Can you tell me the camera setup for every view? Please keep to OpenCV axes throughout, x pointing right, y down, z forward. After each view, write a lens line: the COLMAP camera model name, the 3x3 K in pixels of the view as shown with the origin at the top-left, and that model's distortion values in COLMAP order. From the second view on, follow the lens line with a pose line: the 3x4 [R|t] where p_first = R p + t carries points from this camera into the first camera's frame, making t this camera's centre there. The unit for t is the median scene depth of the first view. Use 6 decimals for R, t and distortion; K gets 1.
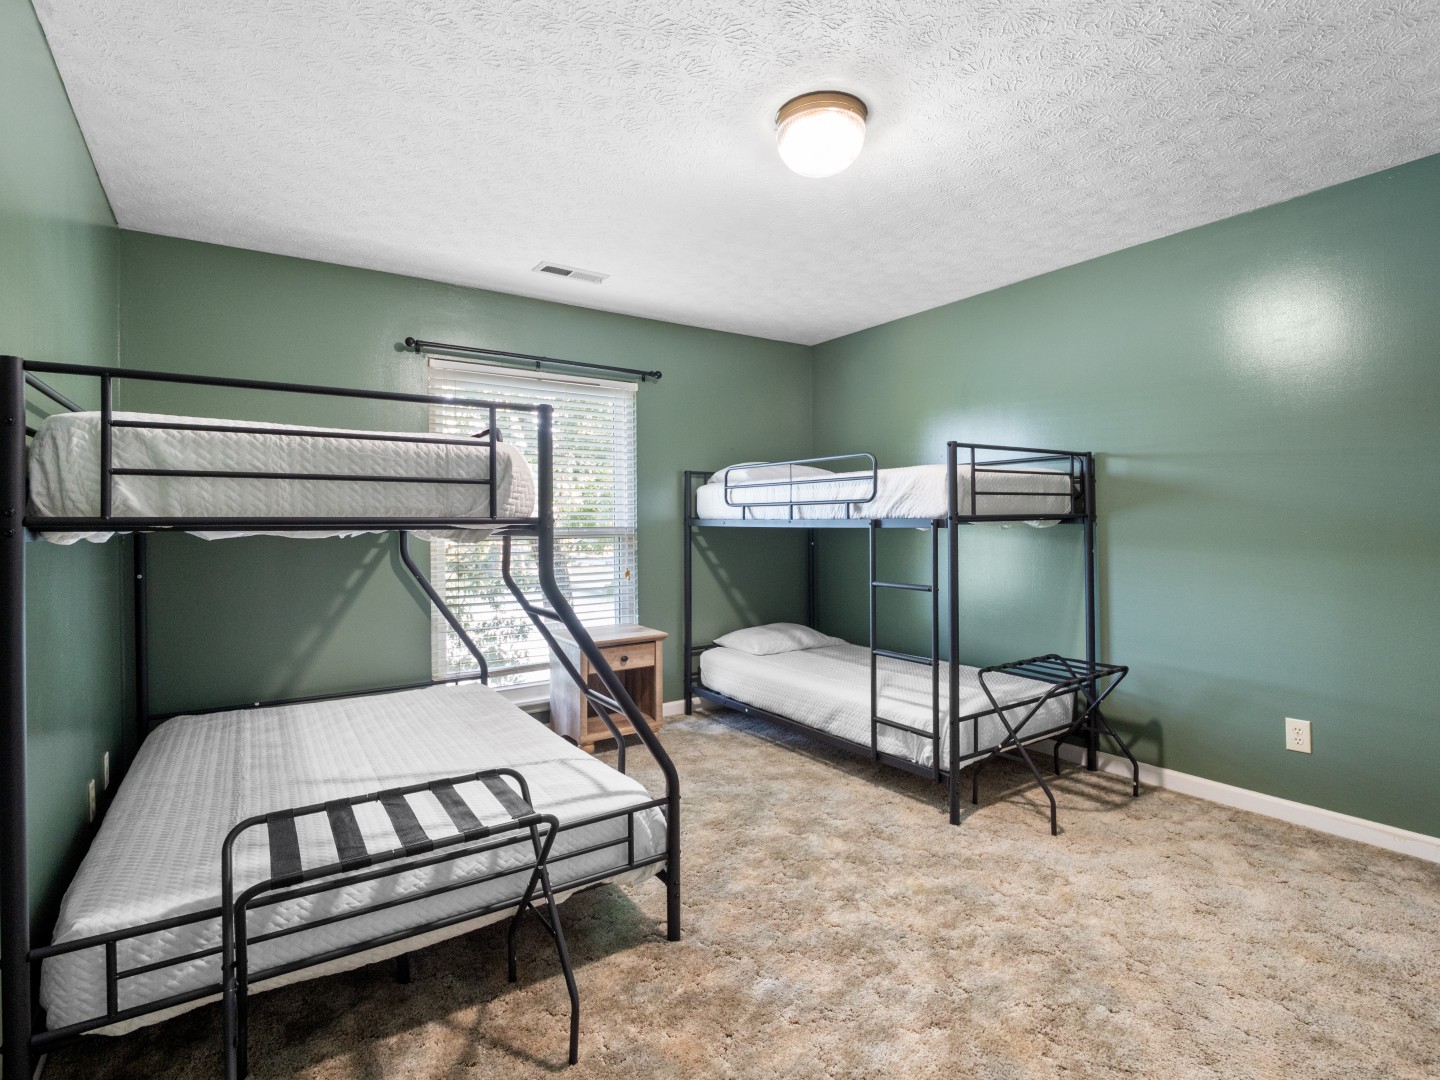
lens RADIAL K [[700.2, 0, 725.0], [0, 700.2, 529.2], [0, 0, 1]] dist [0.003620, -0.001510]
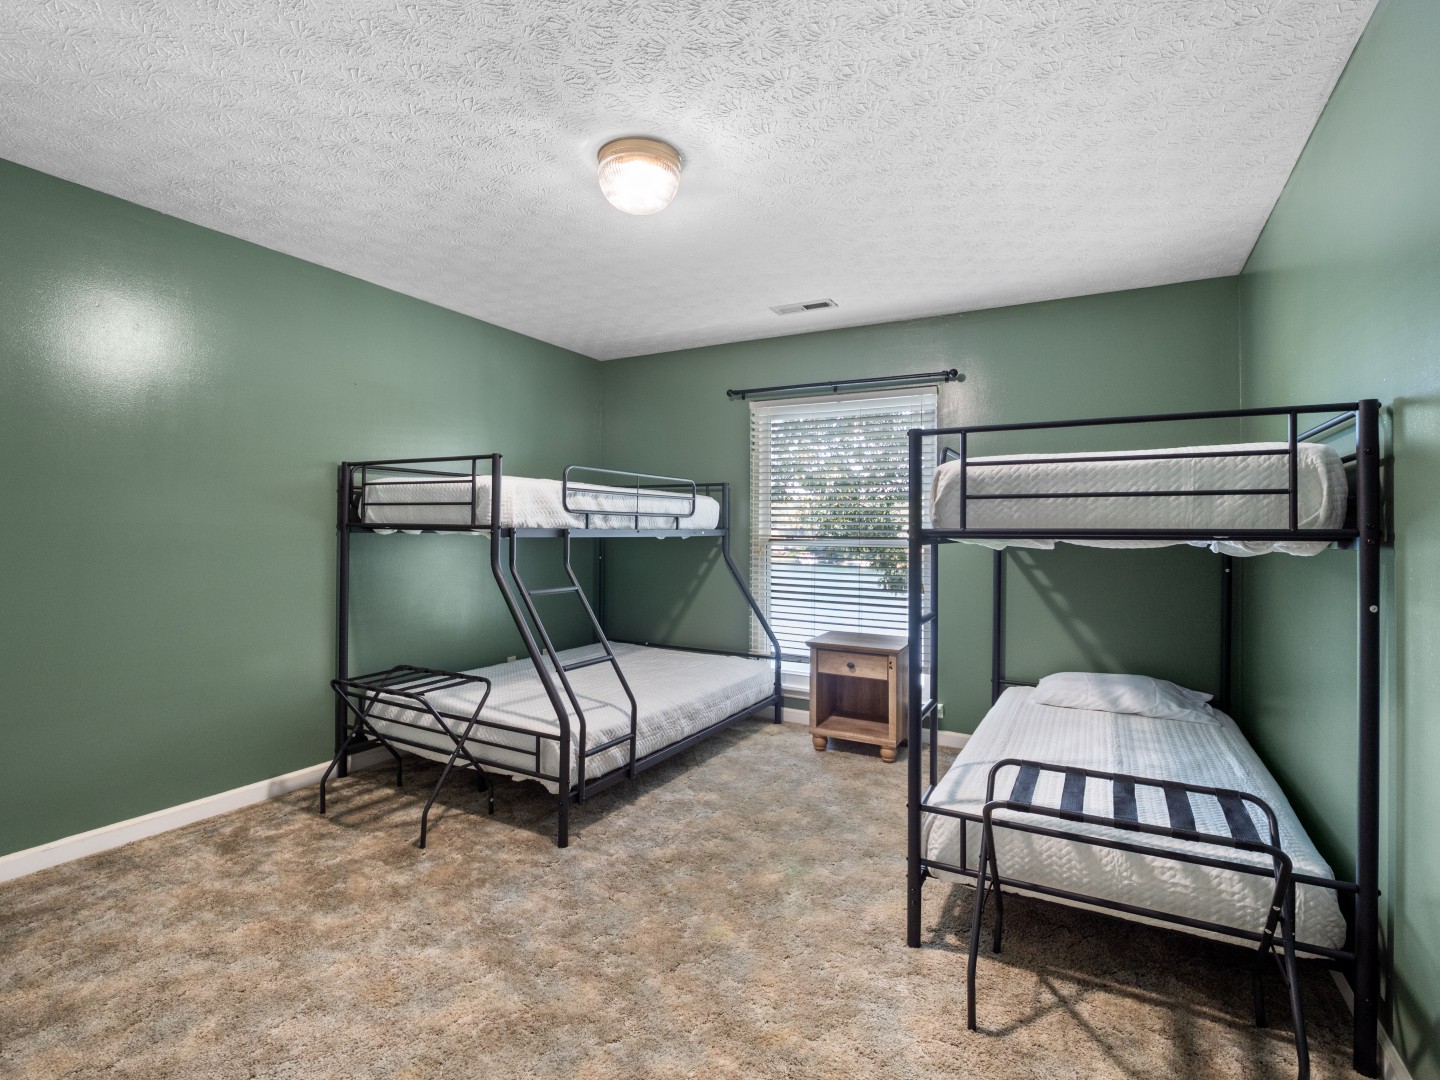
lens RADIAL K [[700.2, 0, 728.2], [0, 700.2, 531.4], [0, 0, 1]] dist [0.003620, -0.001510]
pose [[0.464552, 0.015849, -0.885404, 0.824006], [-0.025617, 0.999662, 0.004454, -0.013581], [0.885175, 0.020613, 0.464801, 0.438255]]
